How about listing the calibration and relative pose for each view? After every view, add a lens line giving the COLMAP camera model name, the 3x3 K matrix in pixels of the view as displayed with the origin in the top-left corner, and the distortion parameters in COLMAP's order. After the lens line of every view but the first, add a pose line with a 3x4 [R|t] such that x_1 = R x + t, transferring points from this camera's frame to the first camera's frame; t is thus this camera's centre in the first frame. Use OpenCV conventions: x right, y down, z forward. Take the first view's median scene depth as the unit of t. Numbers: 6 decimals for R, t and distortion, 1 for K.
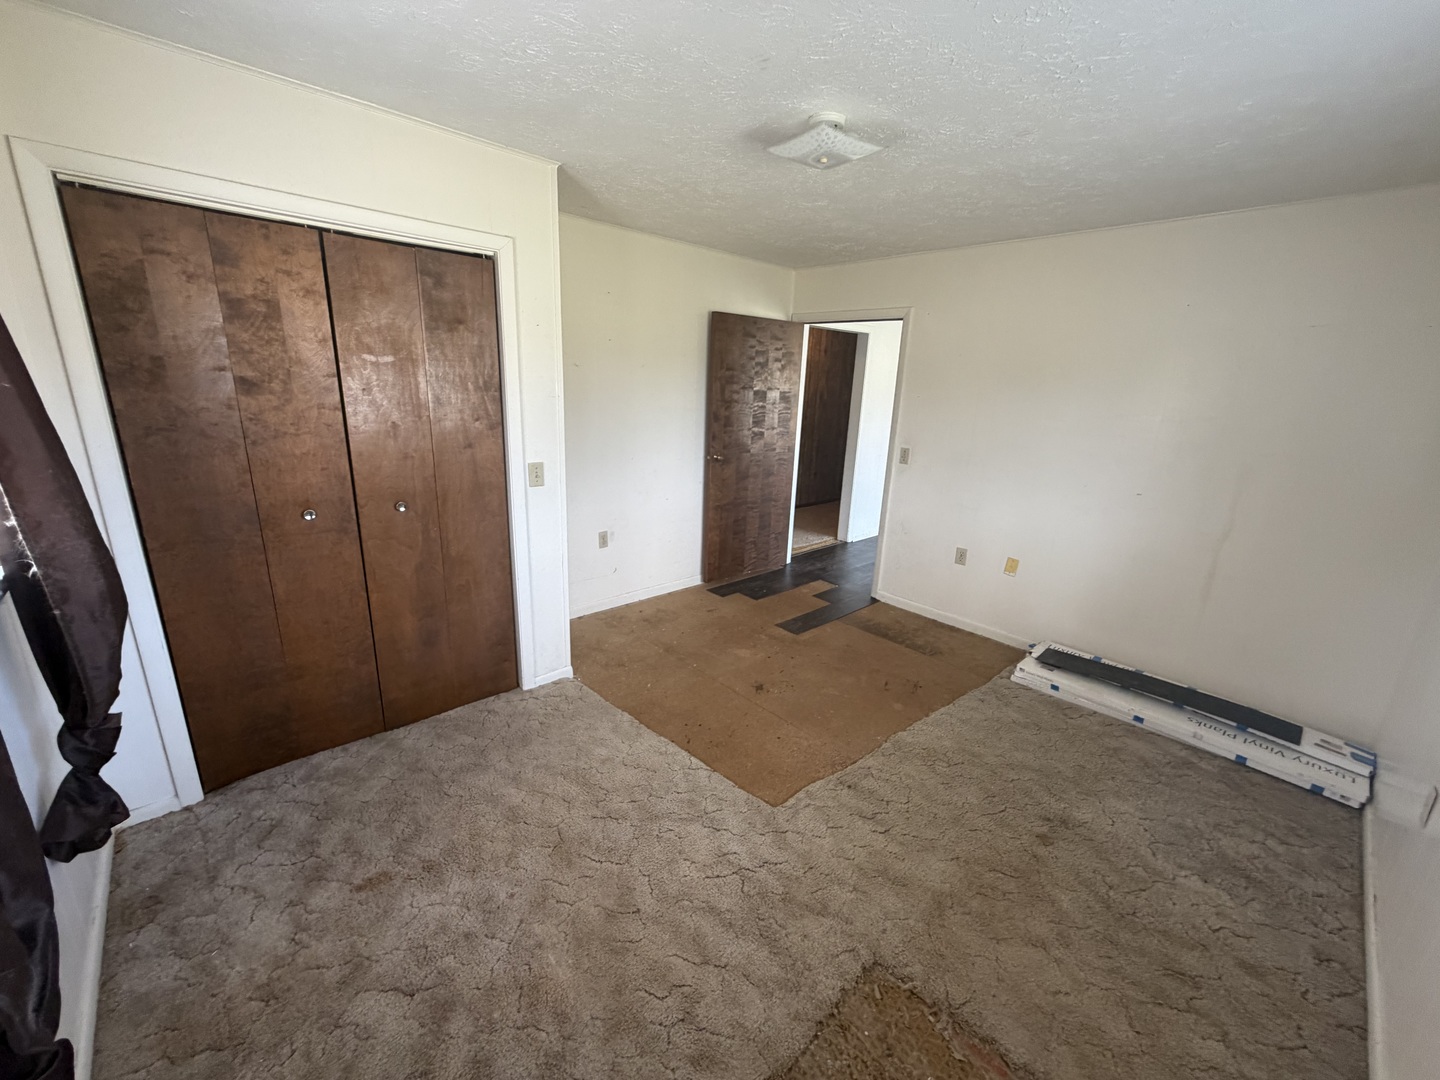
lens RADIAL K [[572.5, 0, 723.1], [0, 572.5, 538.7], [0, 0, 1]] dist [0.000666, -0.000056]
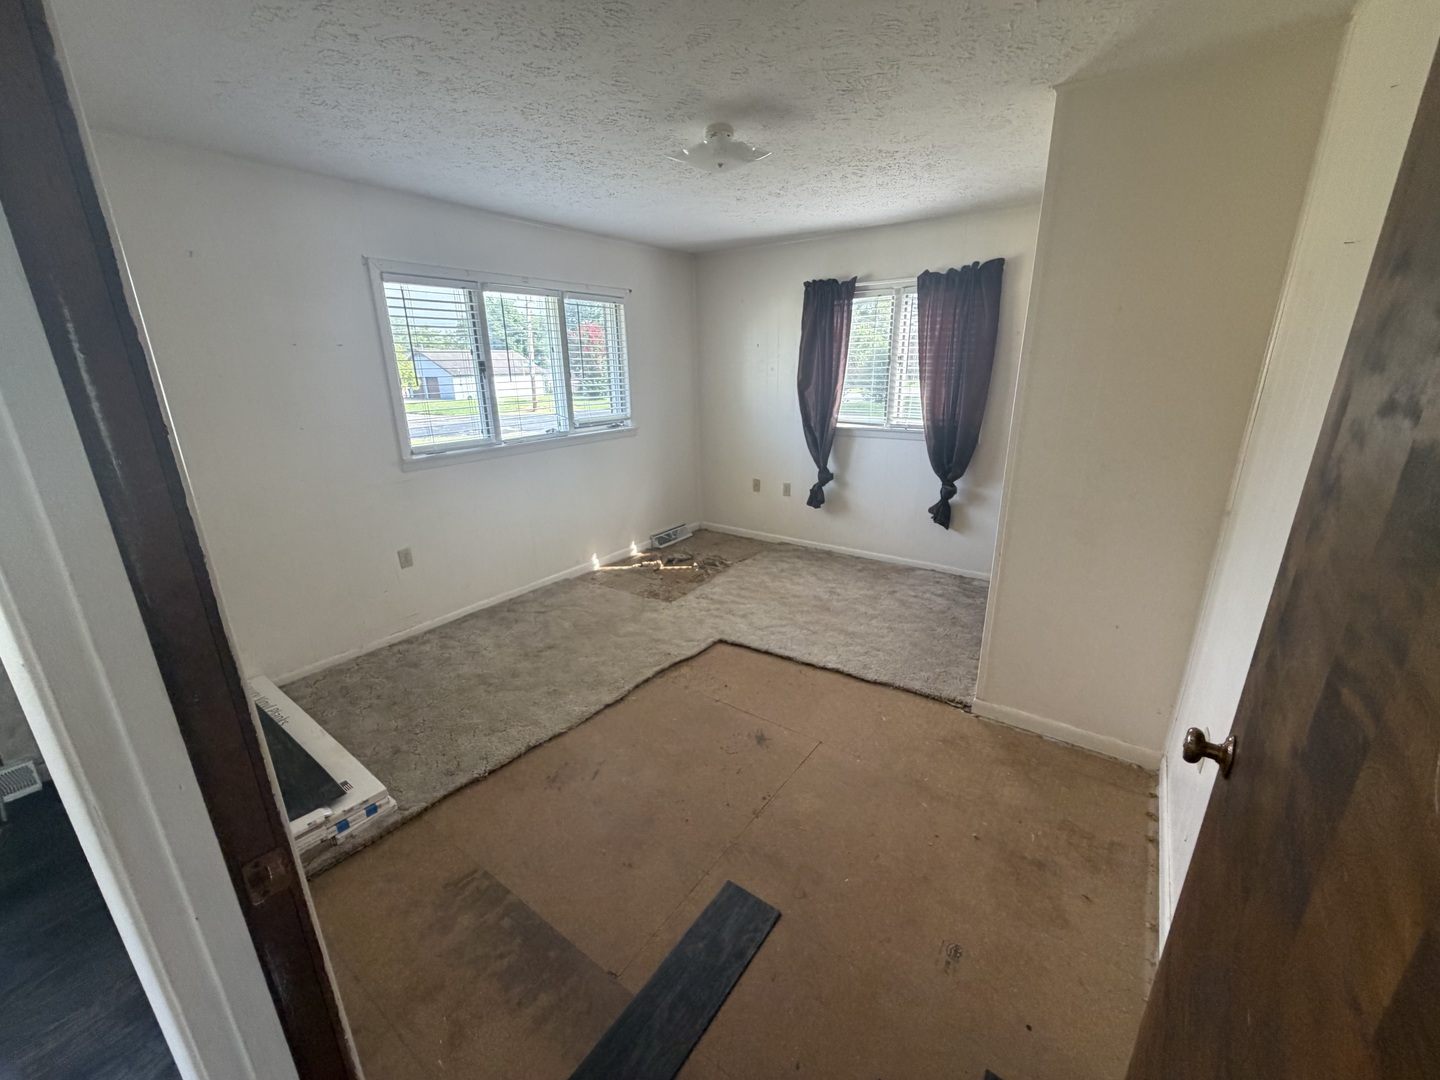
lens RADIAL K [[572.5, 0, 723.1], [0, 572.5, 538.7], [0, 0, 1]] dist [0.000666, -0.000056]
pose [[-0.980803, 0.037742, -0.191314, 0.345660], [-0.071321, 0.843686, 0.532078, -0.543285], [0.181491, 0.535509, -0.824798, 2.004869]]
